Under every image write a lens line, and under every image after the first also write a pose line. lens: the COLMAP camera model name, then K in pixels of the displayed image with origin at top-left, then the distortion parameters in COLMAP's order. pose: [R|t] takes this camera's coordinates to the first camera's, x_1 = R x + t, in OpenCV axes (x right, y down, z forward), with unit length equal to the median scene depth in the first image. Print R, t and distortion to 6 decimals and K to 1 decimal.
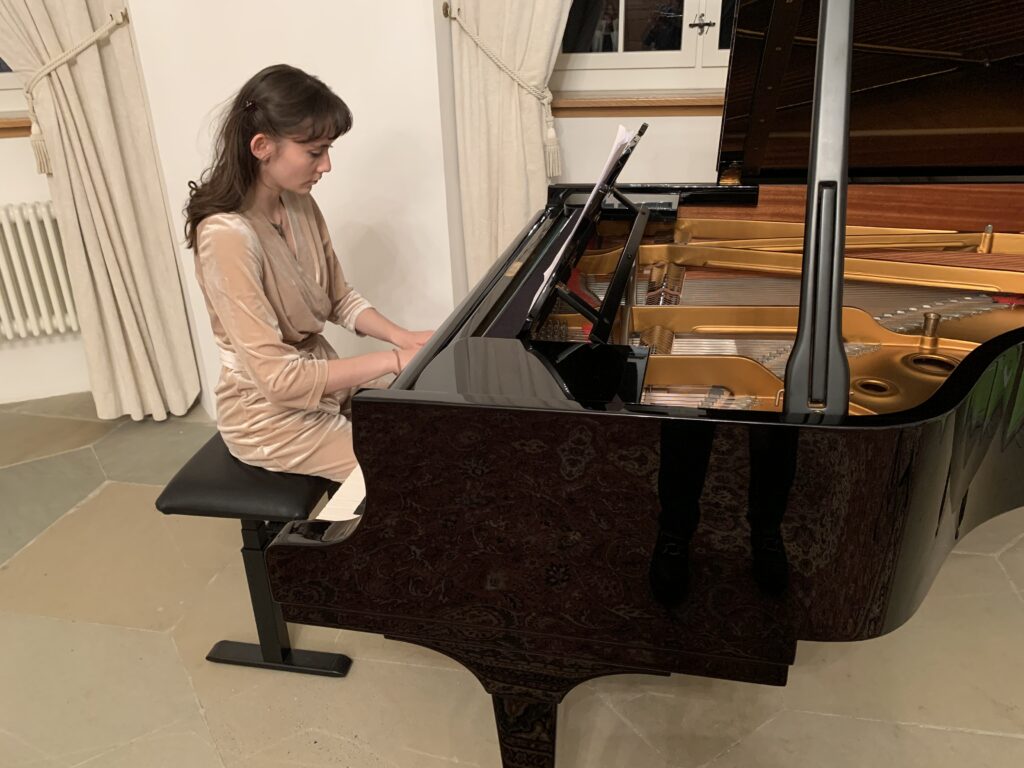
lens RADIAL K [[787.5, 0, 509.1], [0, 787.5, 380.8], [0, 0, 1]] dist [0.013271, -0.006275]
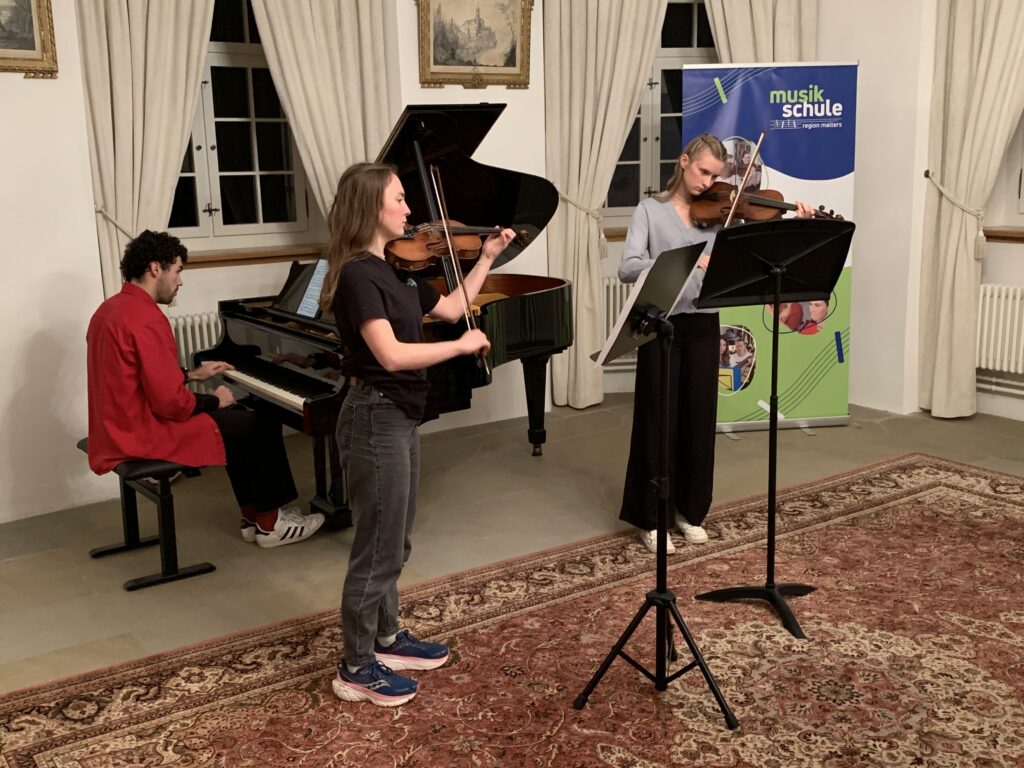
lens RADIAL K [[1083.7, 0, 502.7], [0, 1083.7, 374.8], [0, 0, 1]] dist [0.022546, 0.000000]
pose [[0.706228, -0.125790, 0.696721, -1.019073], [0.295085, 0.946836, -0.128164, 0.334542], [-0.643559, 0.296105, 0.705800, -0.877319]]
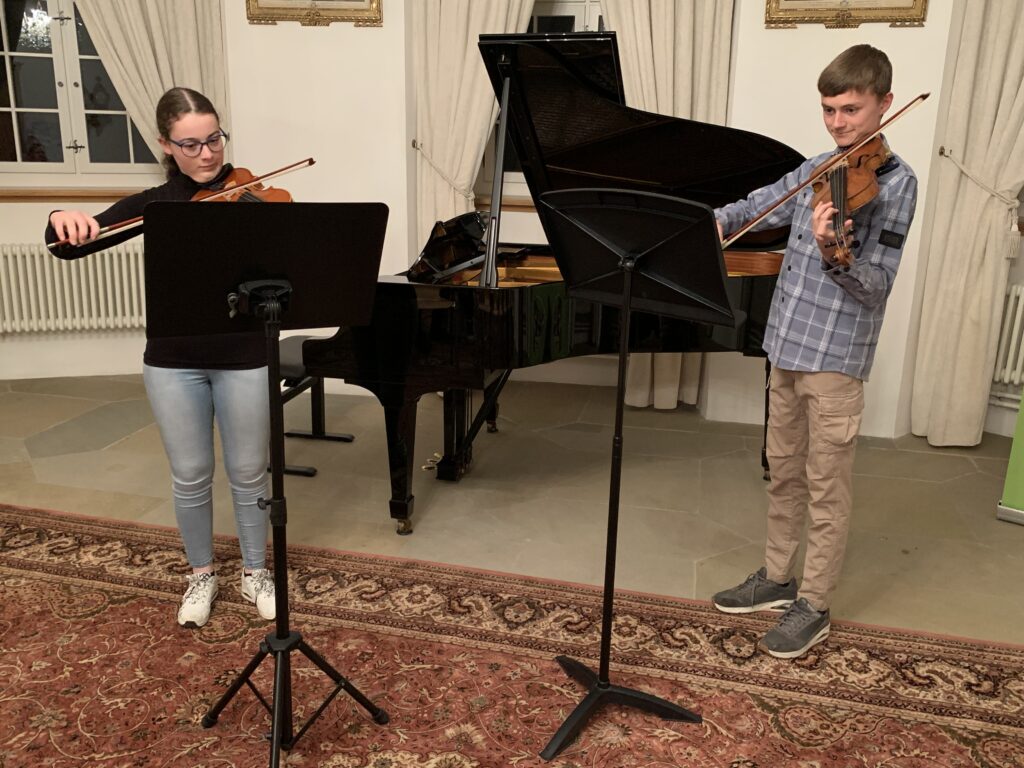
lens RADIAL K [[904.8, 0, 502.0], [0, 904.8, 377.5], [0, 0, 1]] dist [0.013063, -0.018003]
pose [[0.997789, 0.062169, -0.023503, 0.186897], [-0.065139, 0.984961, -0.160027, 0.330714], [0.013201, 0.161204, 0.986833, -0.849761]]
